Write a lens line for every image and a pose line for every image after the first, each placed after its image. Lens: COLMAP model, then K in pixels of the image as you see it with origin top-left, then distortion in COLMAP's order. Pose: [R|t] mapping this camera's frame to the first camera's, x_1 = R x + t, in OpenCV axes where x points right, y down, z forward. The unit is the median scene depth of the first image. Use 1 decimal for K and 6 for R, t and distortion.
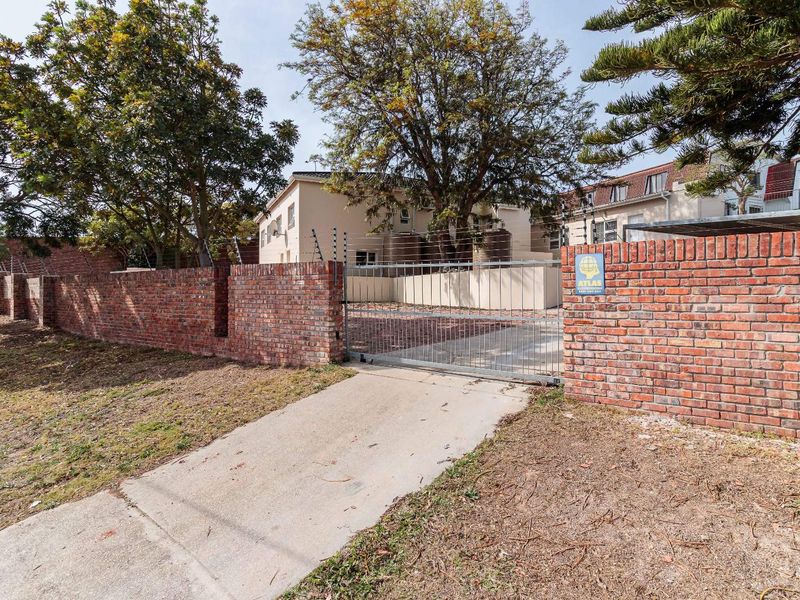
lens RADIAL K [[415.7, 0, 404.3], [0, 415.7, 285.6], [0, 0, 1]] dist [0.000540, -0.000143]
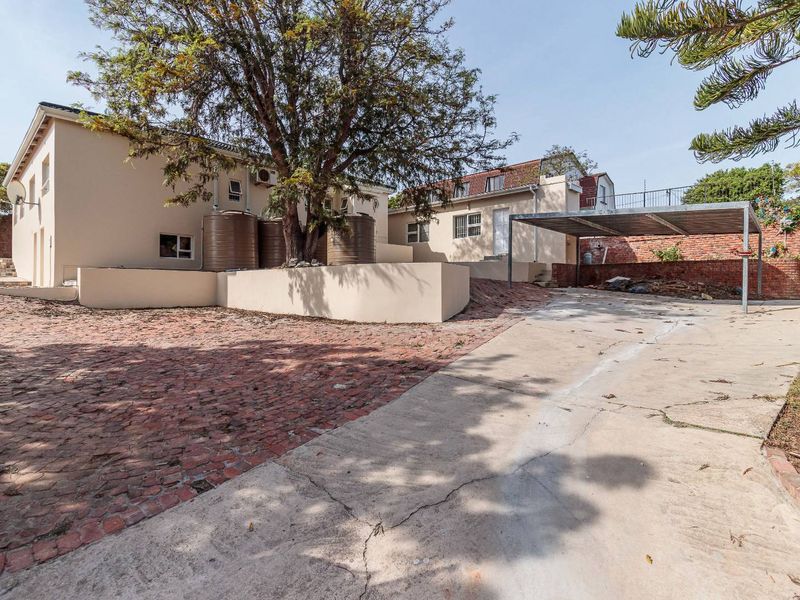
lens RADIAL K [[415.7, 0, 404.3], [0, 415.7, 285.6], [0, 0, 1]] dist [0.000540, -0.000143]
pose [[0.929834, 0.000371, 0.367978, 0.011175], [-0.006131, 0.999876, 0.014485, -0.010213], [-0.367928, -0.015725, 0.929721, 0.230140]]
